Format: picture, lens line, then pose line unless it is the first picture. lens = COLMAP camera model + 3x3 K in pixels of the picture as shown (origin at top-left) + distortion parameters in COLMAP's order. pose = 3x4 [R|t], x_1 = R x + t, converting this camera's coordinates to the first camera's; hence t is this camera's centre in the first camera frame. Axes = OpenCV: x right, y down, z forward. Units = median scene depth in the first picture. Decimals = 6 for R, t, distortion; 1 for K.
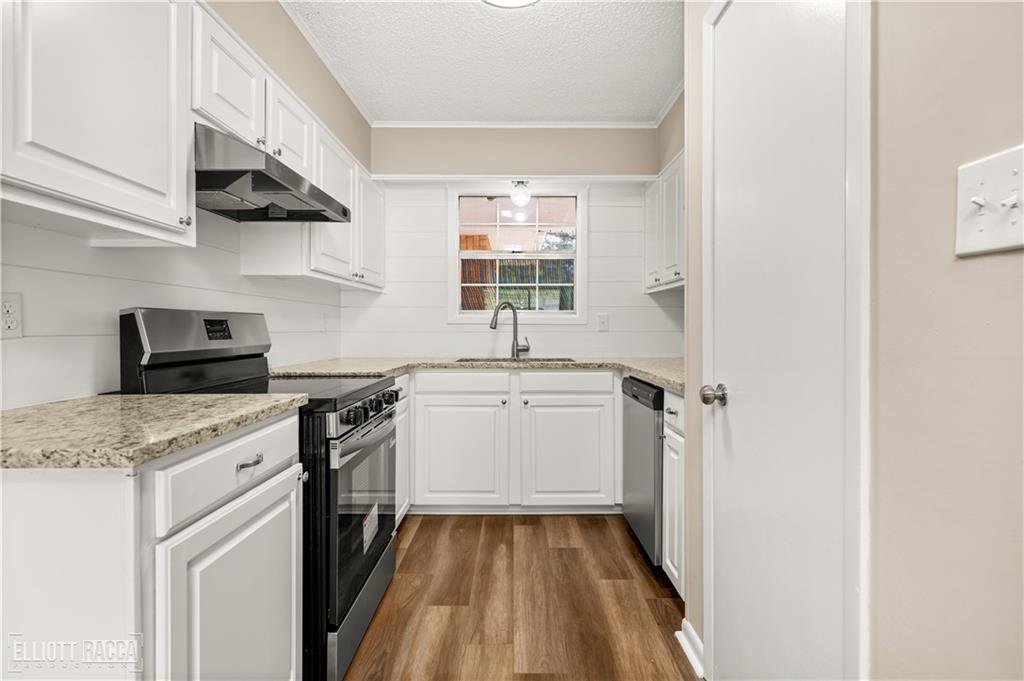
lens RADIAL K [[539.3, 0, 456.7], [0, 539.3, 324.5], [0, 0, 1]] dist [-0.011987, 0.000781]
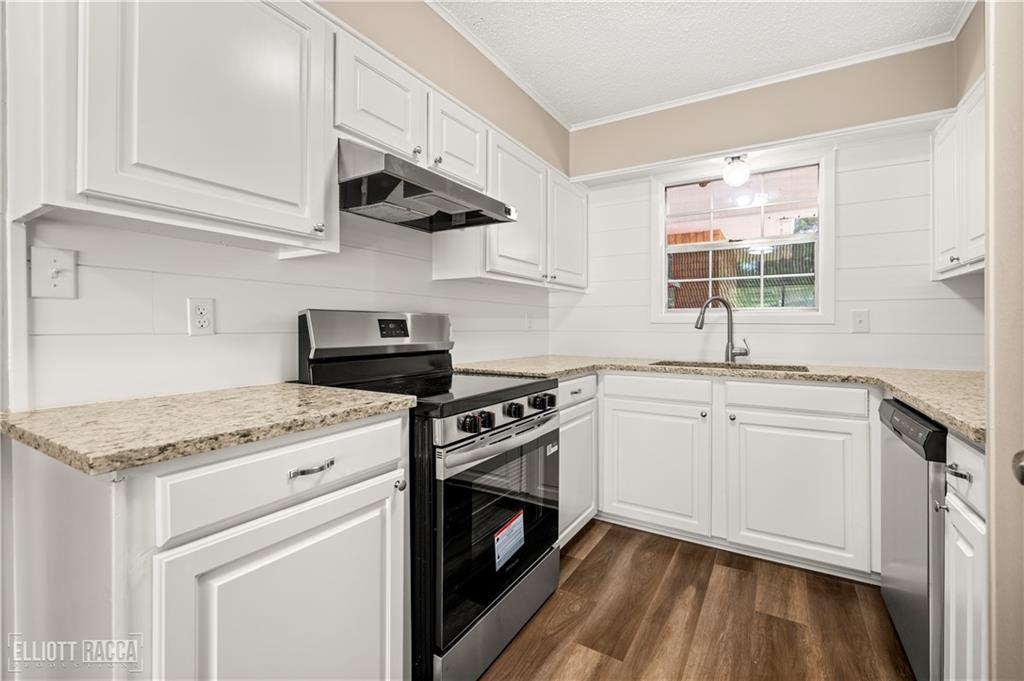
lens RADIAL K [[432.7, 0, 486.6], [0, 432.7, 324.5], [0, 0, 1]] dist [-0.005226, -0.000597]
pose [[0.871320, -0.000674, -0.490715, 0.127870], [0.000585, 1.000000, -0.000335, 0.001238], [0.490715, 0.000004, 0.871320, 0.242522]]
